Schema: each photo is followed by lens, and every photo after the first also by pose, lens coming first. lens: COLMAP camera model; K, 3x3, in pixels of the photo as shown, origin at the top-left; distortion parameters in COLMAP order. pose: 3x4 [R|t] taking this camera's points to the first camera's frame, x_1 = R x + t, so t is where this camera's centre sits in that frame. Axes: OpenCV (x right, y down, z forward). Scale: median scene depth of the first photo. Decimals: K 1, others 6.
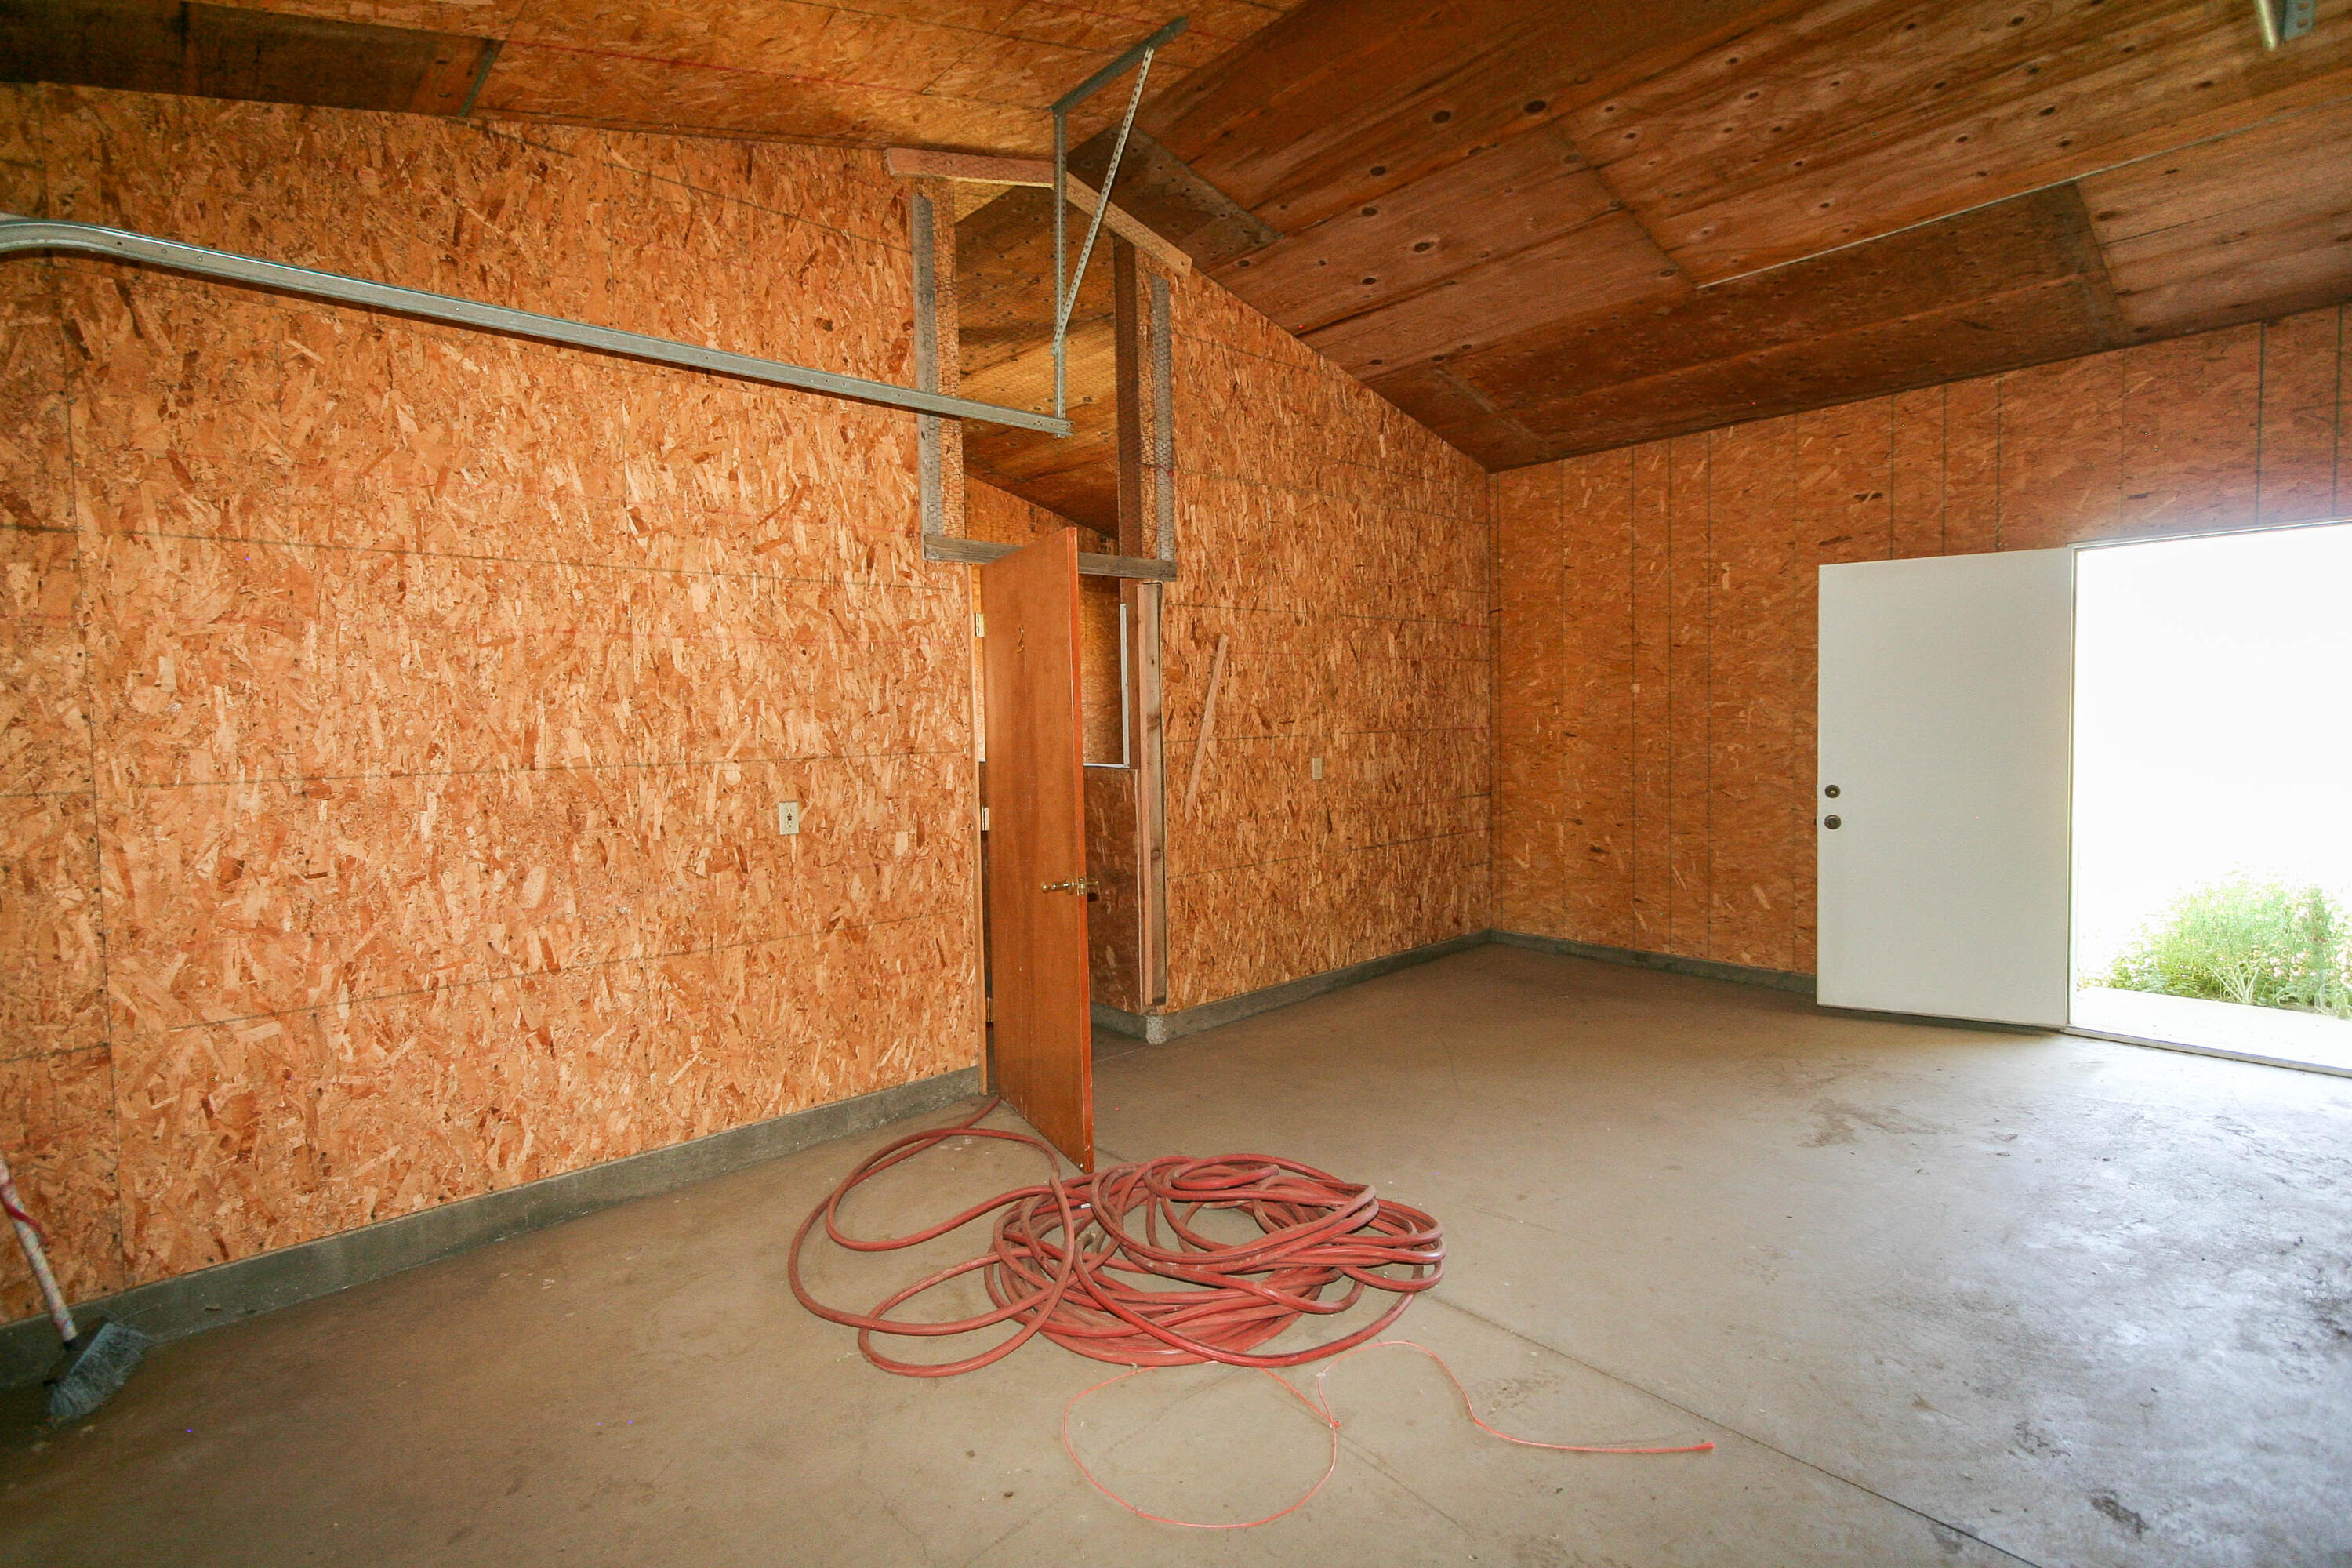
lens RADIAL K [[1097.2, 0, 1176.0], [0, 1097.2, 784.0], [0, 0, 1]] dist [-0.000749, -0.000171]
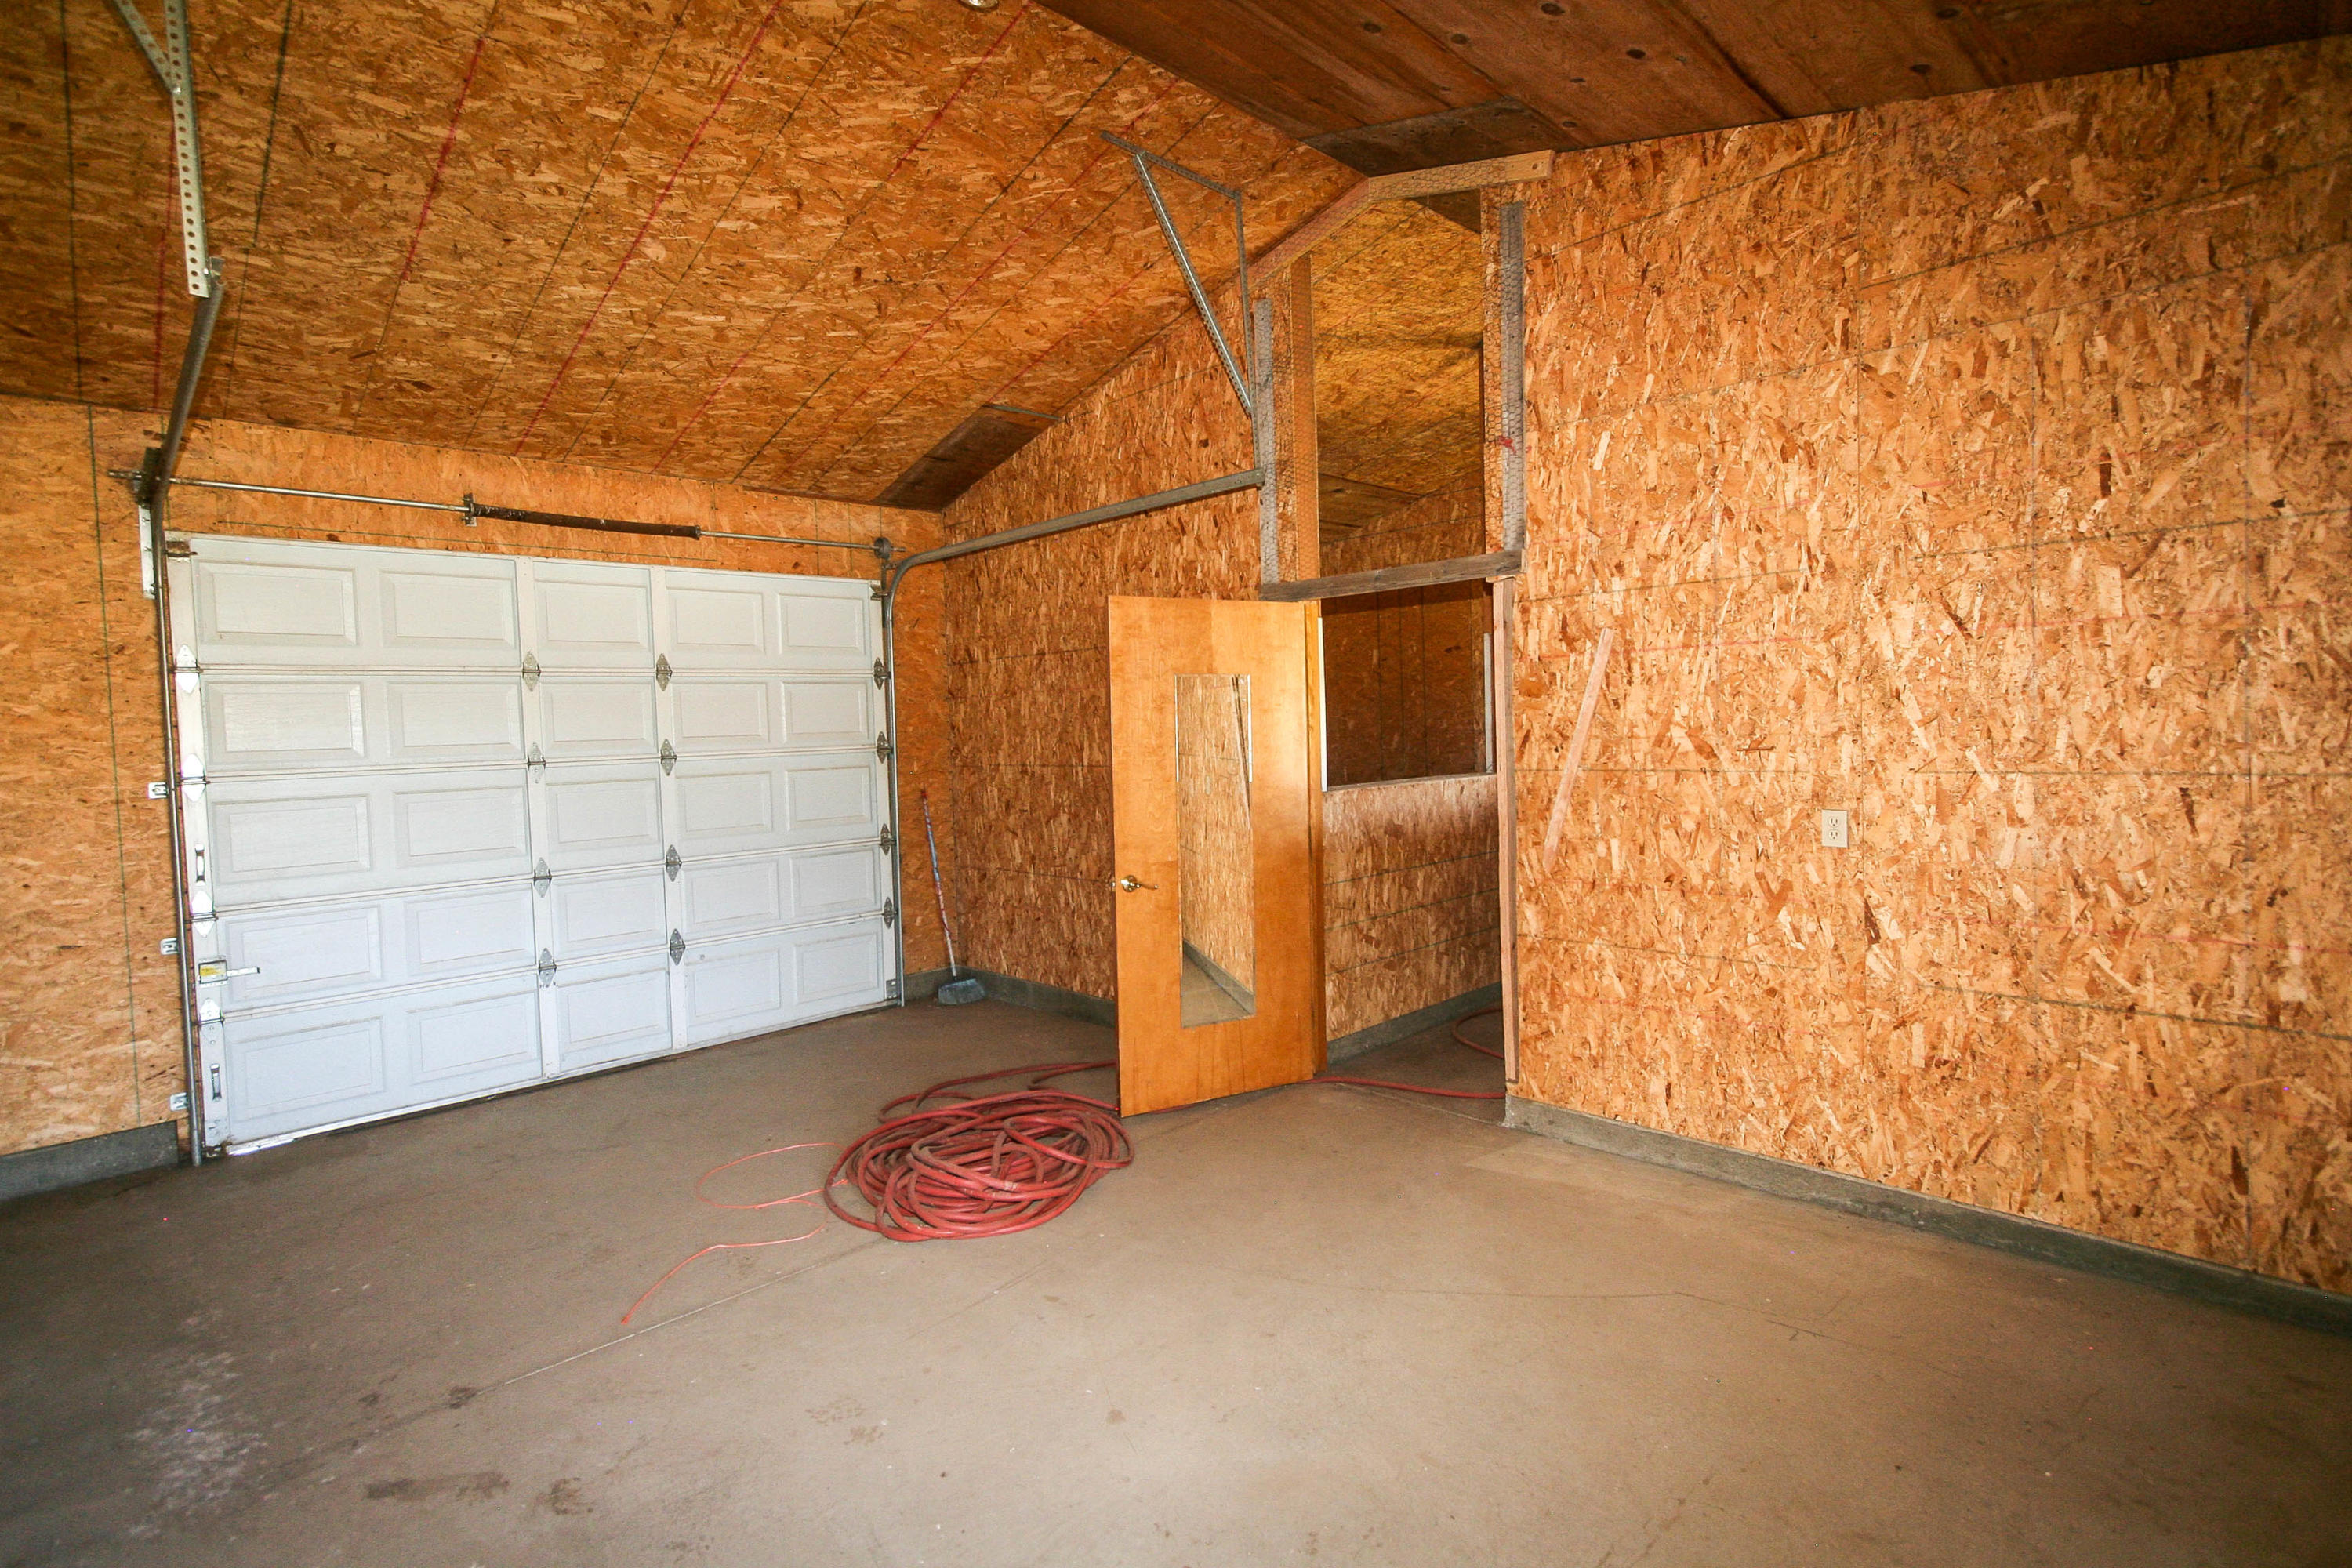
lens RADIAL K [[1097.2, 0, 1176.0], [0, 1097.2, 784.0], [0, 0, 1]] dist [-0.000749, -0.000171]
pose [[0.038425, 0.067463, -0.996982, 0.759692], [-0.038330, 0.997084, 0.065993, -0.068292], [0.998526, 0.035678, 0.040899, 0.672758]]
